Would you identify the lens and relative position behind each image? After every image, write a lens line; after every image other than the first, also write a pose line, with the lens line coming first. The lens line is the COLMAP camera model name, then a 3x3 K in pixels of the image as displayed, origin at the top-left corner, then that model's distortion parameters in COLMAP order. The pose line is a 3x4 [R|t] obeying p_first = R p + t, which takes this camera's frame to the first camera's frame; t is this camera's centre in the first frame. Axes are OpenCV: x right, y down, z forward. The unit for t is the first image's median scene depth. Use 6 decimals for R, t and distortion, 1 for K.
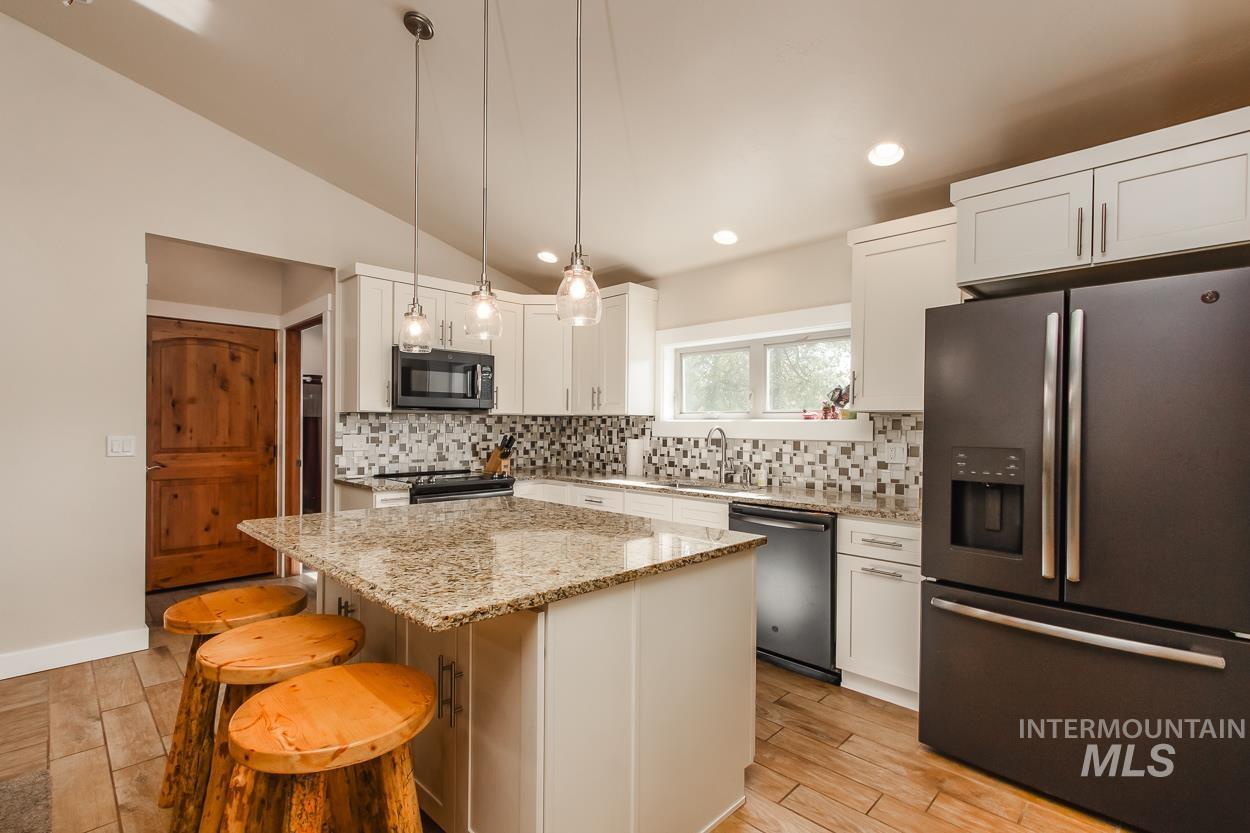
lens RADIAL K [[584.2, 0, 622.7], [0, 584.2, 422.7], [0, 0, 1]] dist [0.010997, 0.002347]
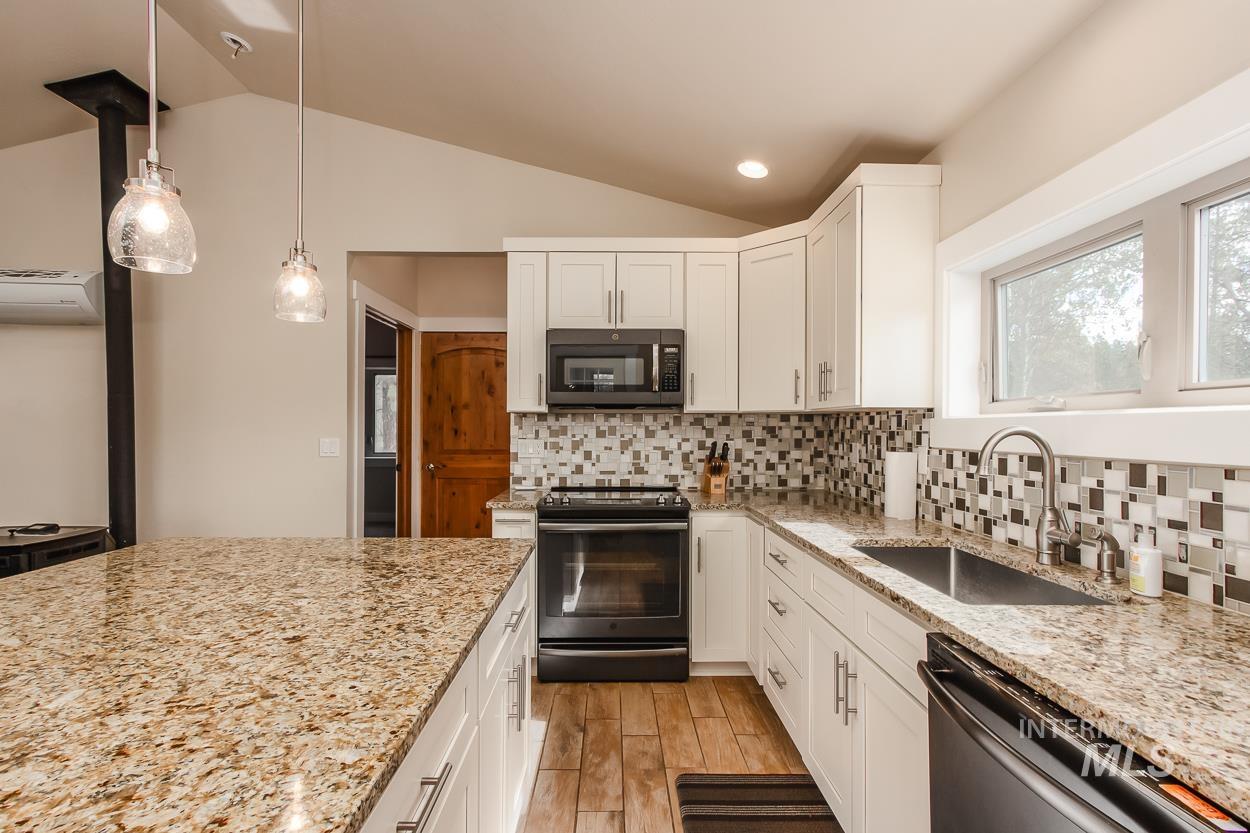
lens RADIAL K [[584.2, 0, 619.4], [0, 584.2, 424.6], [0, 0, 1]] dist [0.010997, 0.002347]
pose [[0.712021, -0.008739, -0.702104, 0.224326], [0.005600, 0.999961, -0.006767, 0.004909], [0.702136, 0.000886, 0.712043, 0.437031]]
